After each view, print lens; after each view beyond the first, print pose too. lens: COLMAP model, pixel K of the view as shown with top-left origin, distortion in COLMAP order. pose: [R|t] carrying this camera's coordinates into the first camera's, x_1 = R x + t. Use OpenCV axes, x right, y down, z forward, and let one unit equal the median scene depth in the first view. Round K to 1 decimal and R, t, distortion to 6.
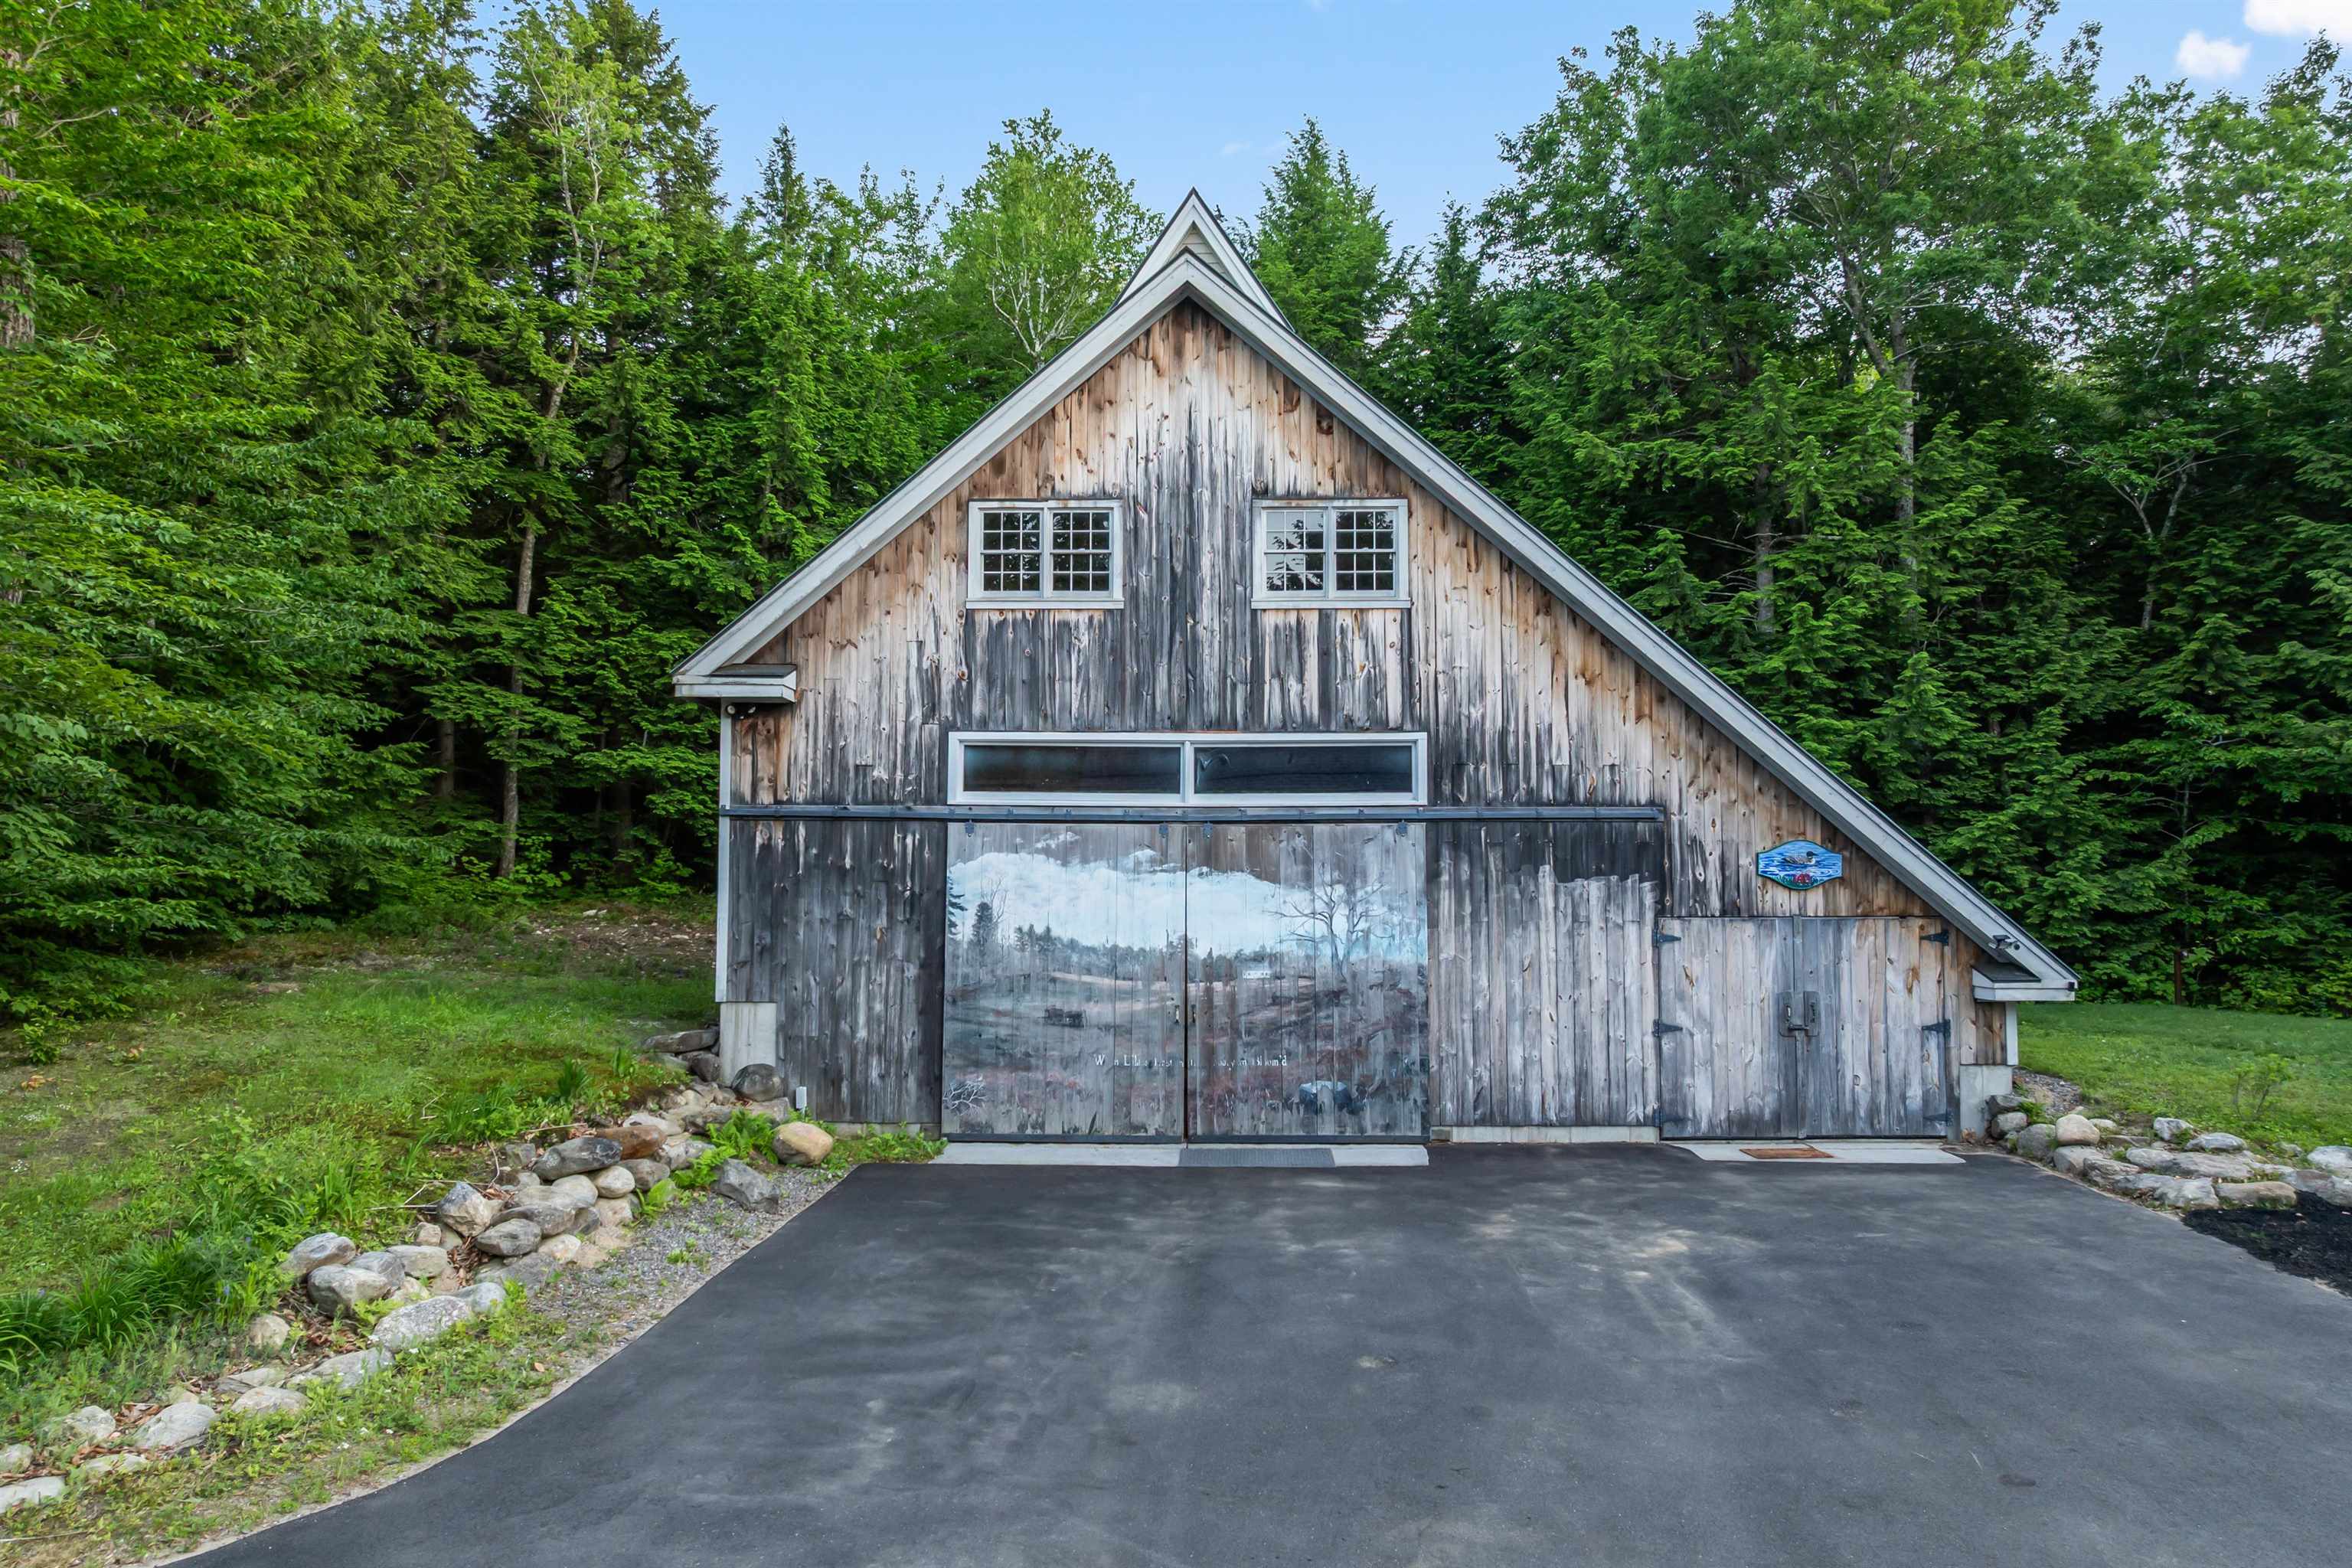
lens RADIAL K [[1643.0, 0, 1175.4], [0, 1643.0, 784.4], [0, 0, 1]] dist [-0.041148, 0.008494]
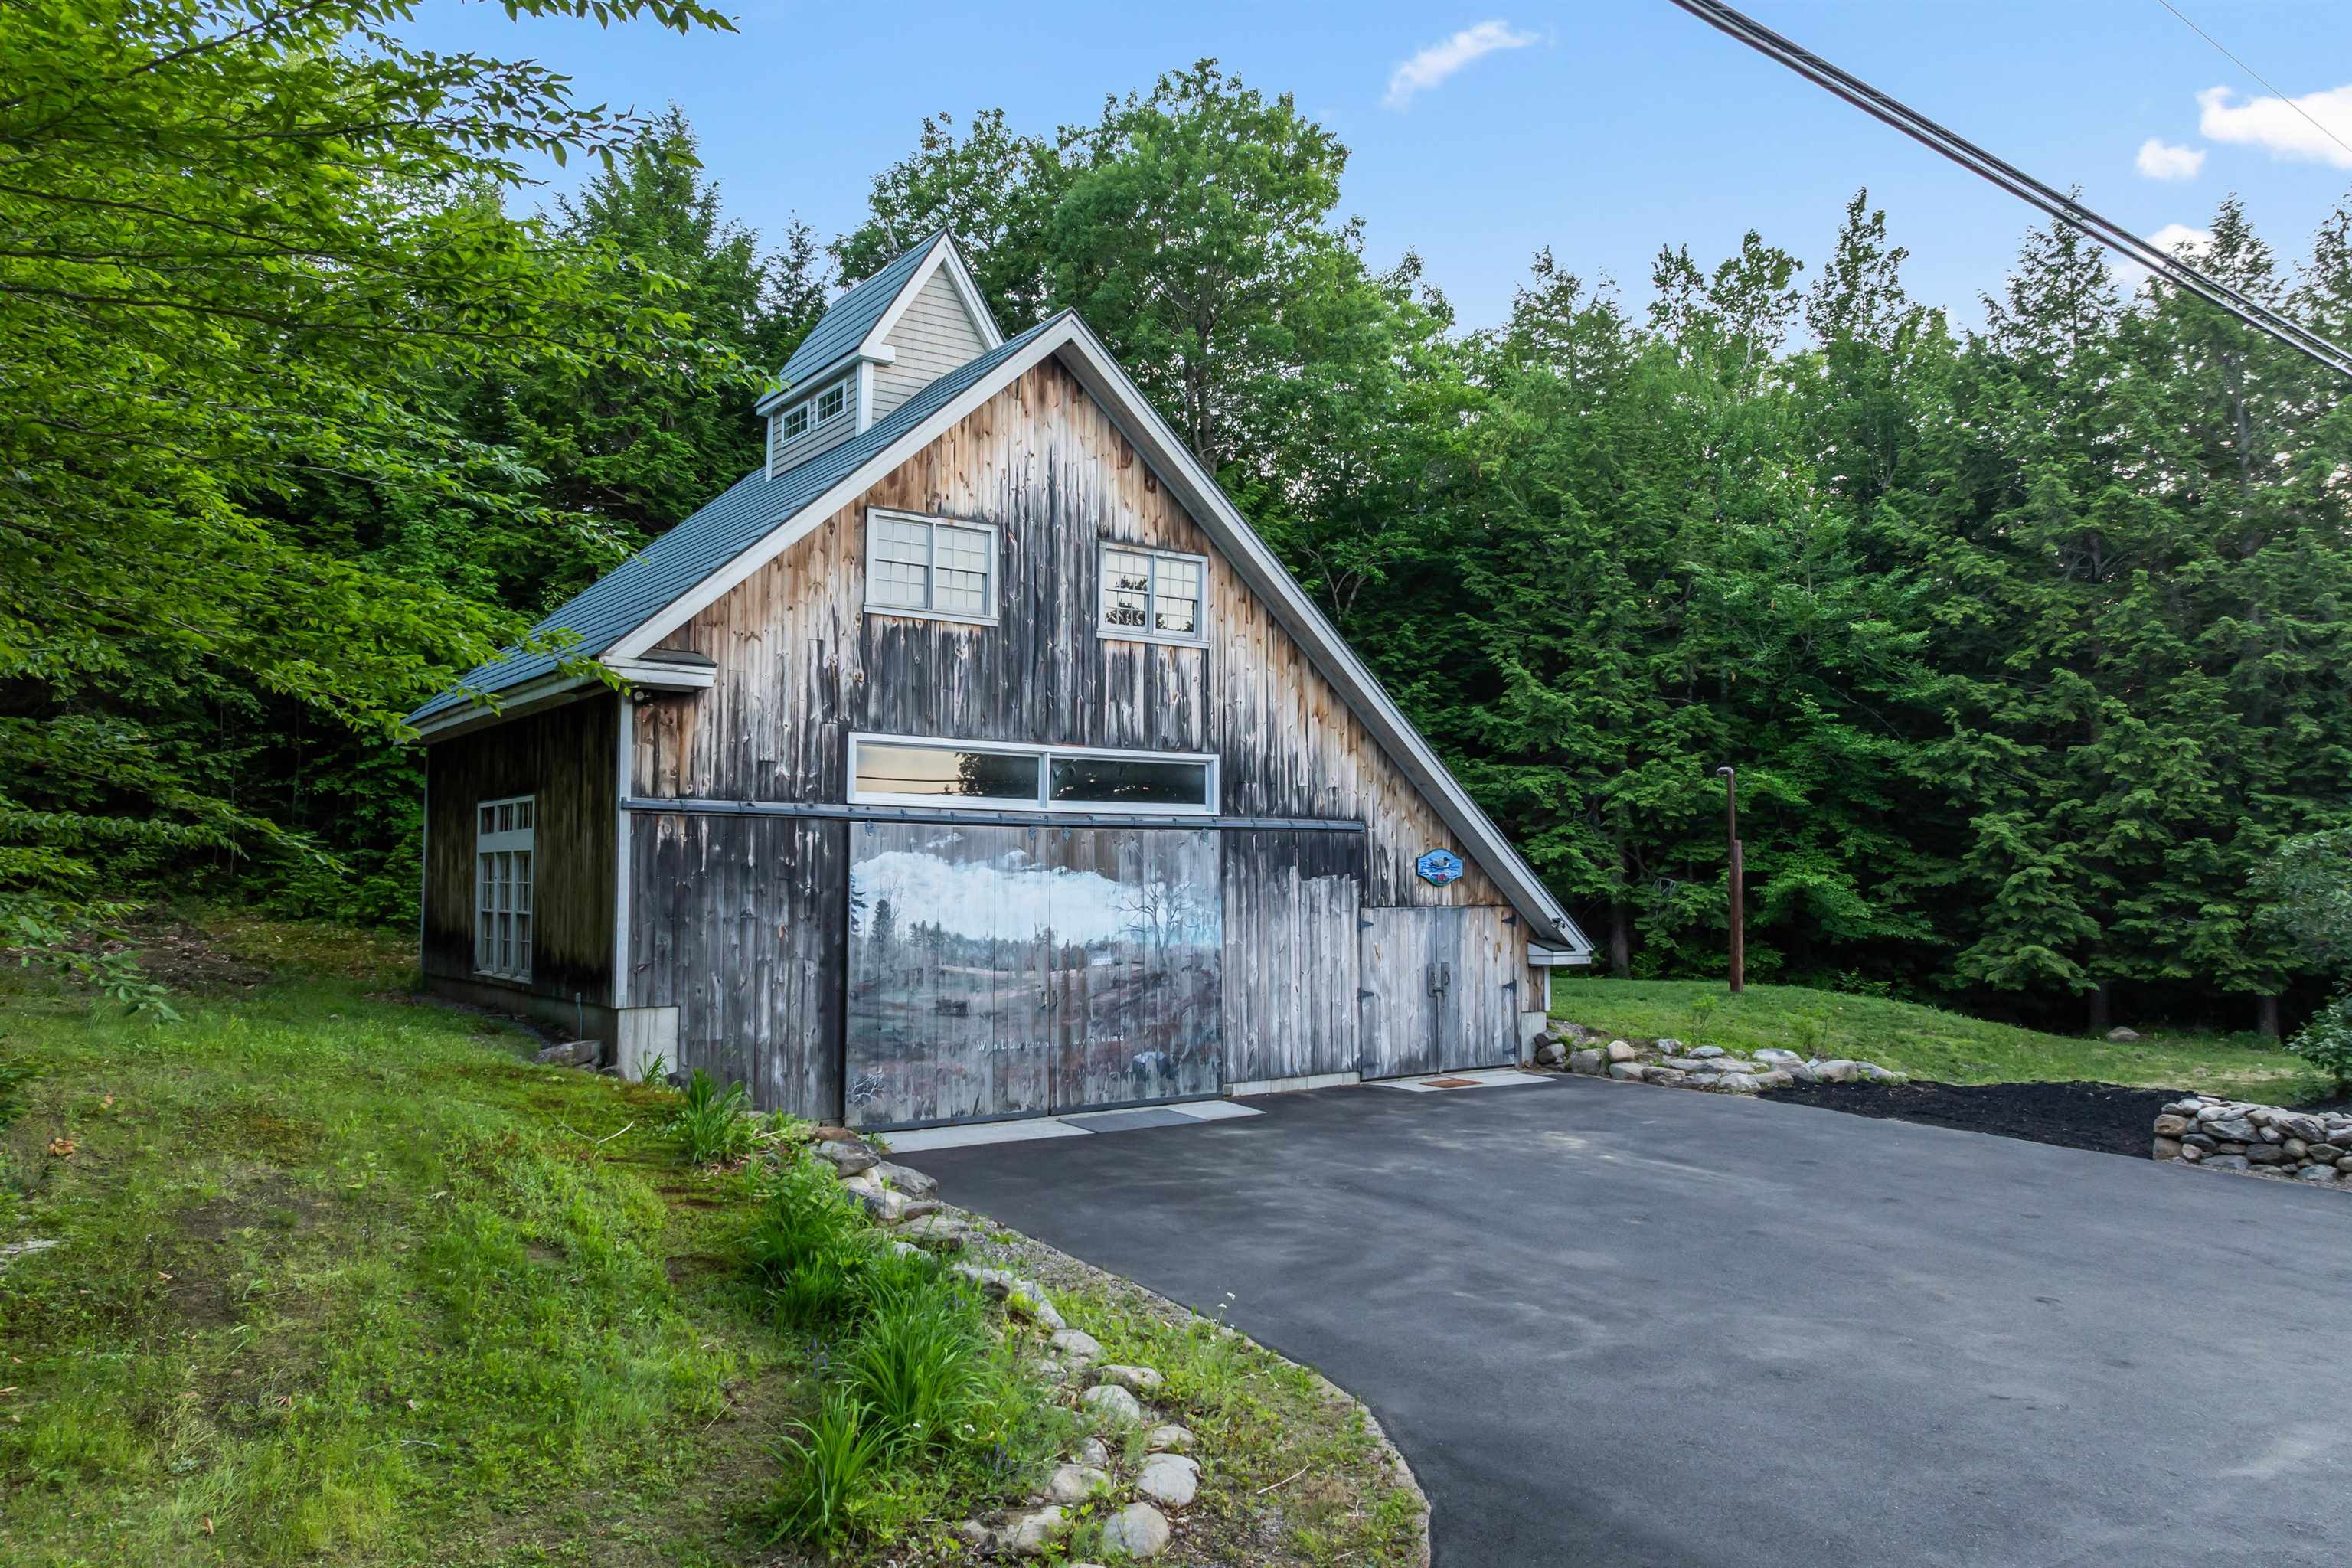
lens RADIAL K [[1643.0, 0, 1177.0], [0, 1643.0, 783.1], [0, 0, 1]] dist [-0.041148, 0.008494]
pose [[0.793292, 0.035775, 0.607789, -0.599394], [-0.036028, 0.999281, -0.011795, 0.004304], [-0.607774, -0.012540, 0.794011, 0.071273]]
